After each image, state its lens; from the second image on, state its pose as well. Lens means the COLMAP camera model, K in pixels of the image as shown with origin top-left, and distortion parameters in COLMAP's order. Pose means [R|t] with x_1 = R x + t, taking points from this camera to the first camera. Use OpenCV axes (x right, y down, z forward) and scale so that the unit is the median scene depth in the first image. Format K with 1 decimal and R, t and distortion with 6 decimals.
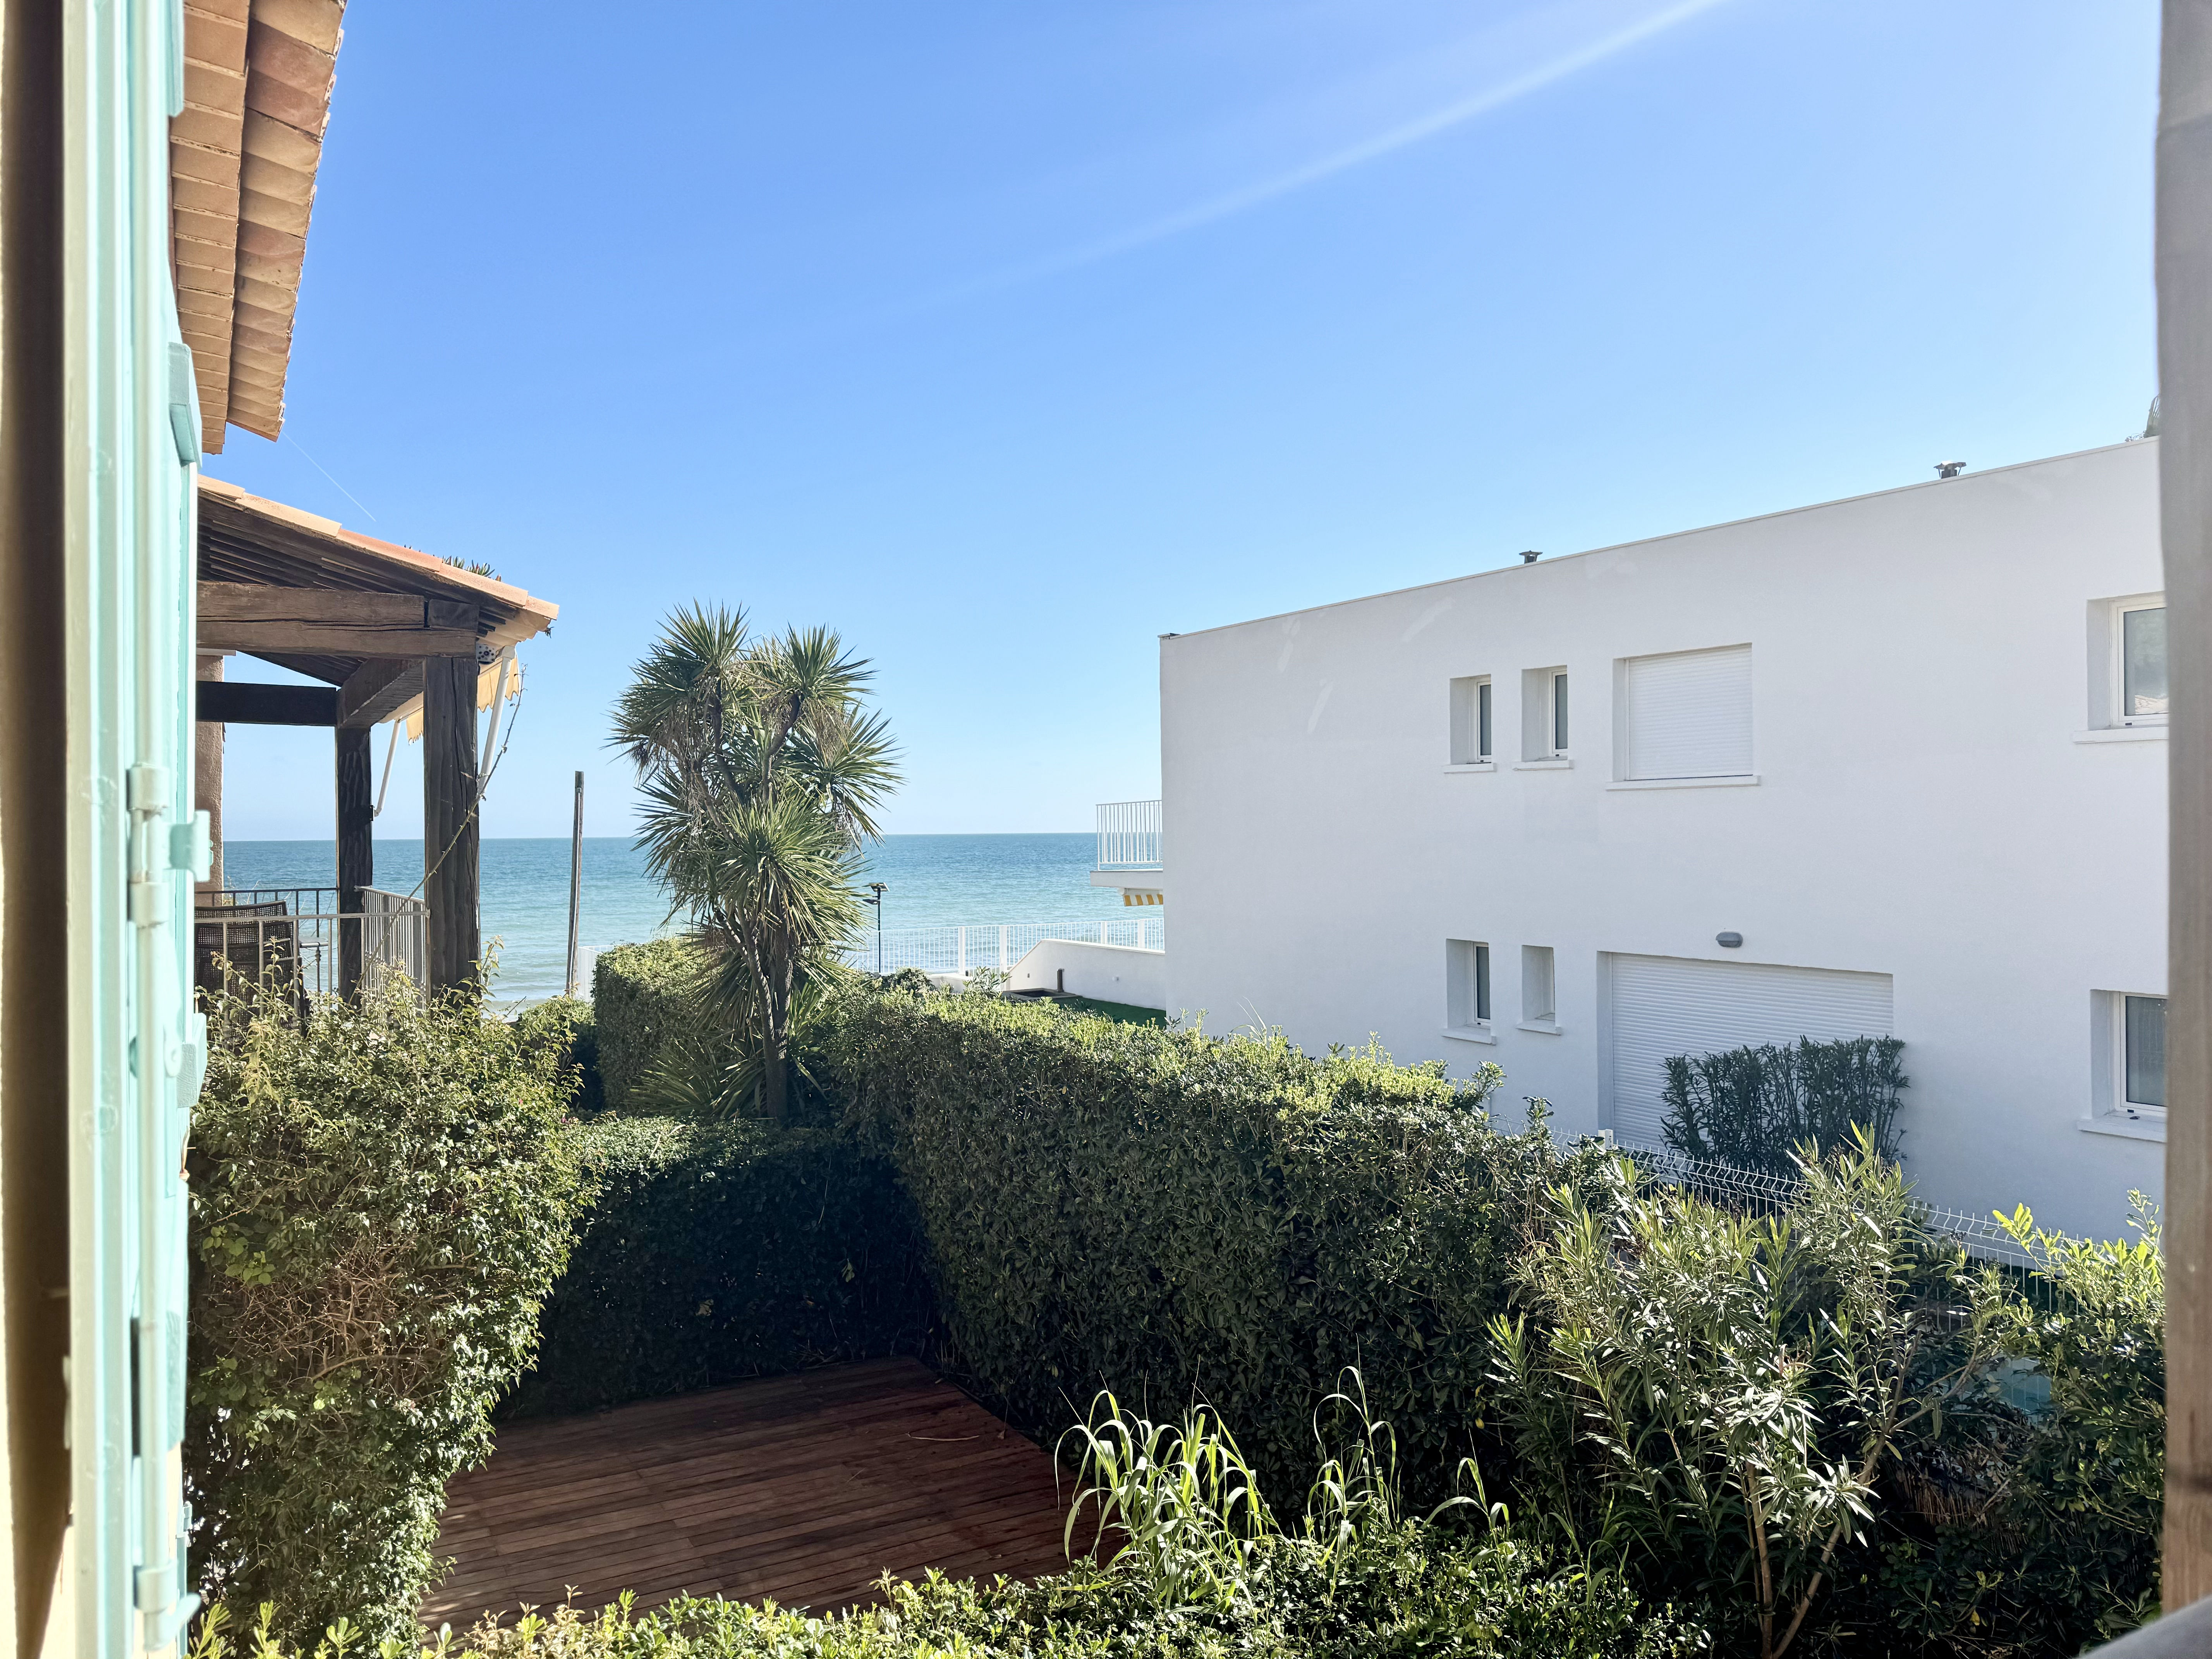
lens RADIAL K [[1601.4, 0, 1185.3], [0, 1601.4, 860.7], [0, 0, 1]] dist [0.099343, -0.204263]
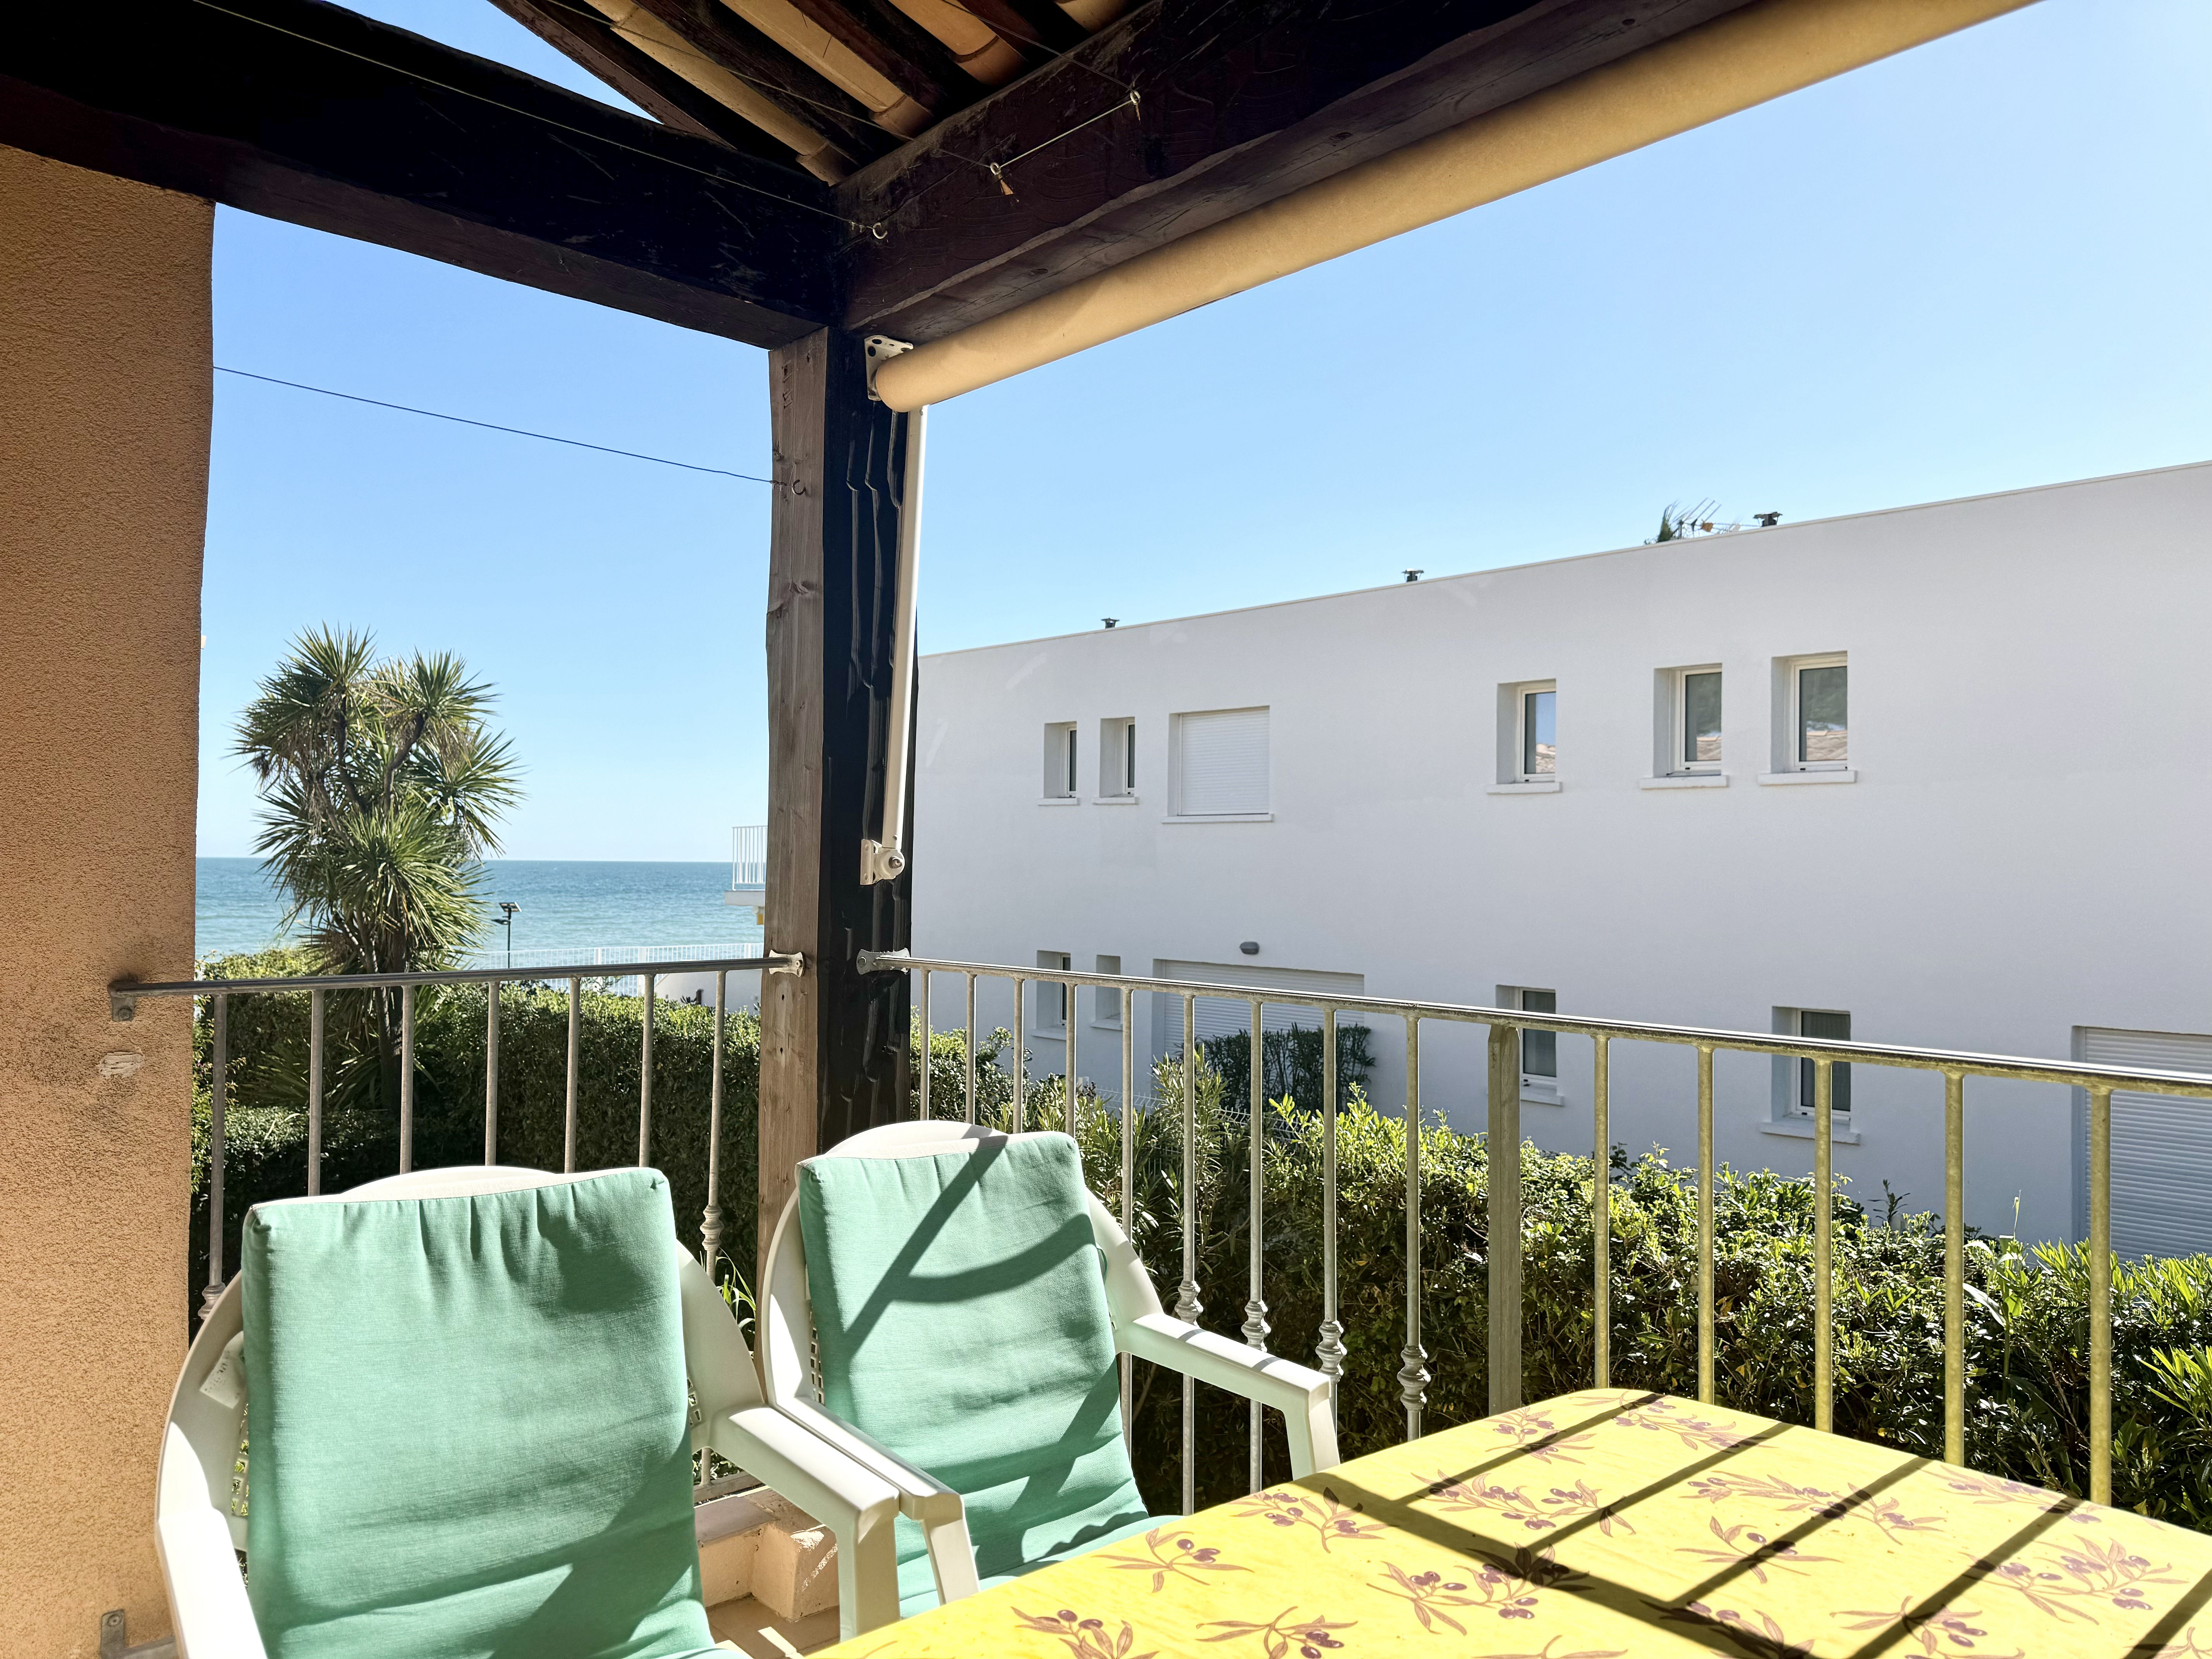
lens RADIAL K [[1601.4, 0, 1185.3], [0, 1601.4, 860.7], [0, 0, 1]] dist [0.099343, -0.204263]
pose [[0.979613, 0.022407, 0.199641, 0.043750], [-0.017695, 0.999522, -0.025354, 0.013366], [-0.200114, 0.021304, 0.979541, -0.156771]]
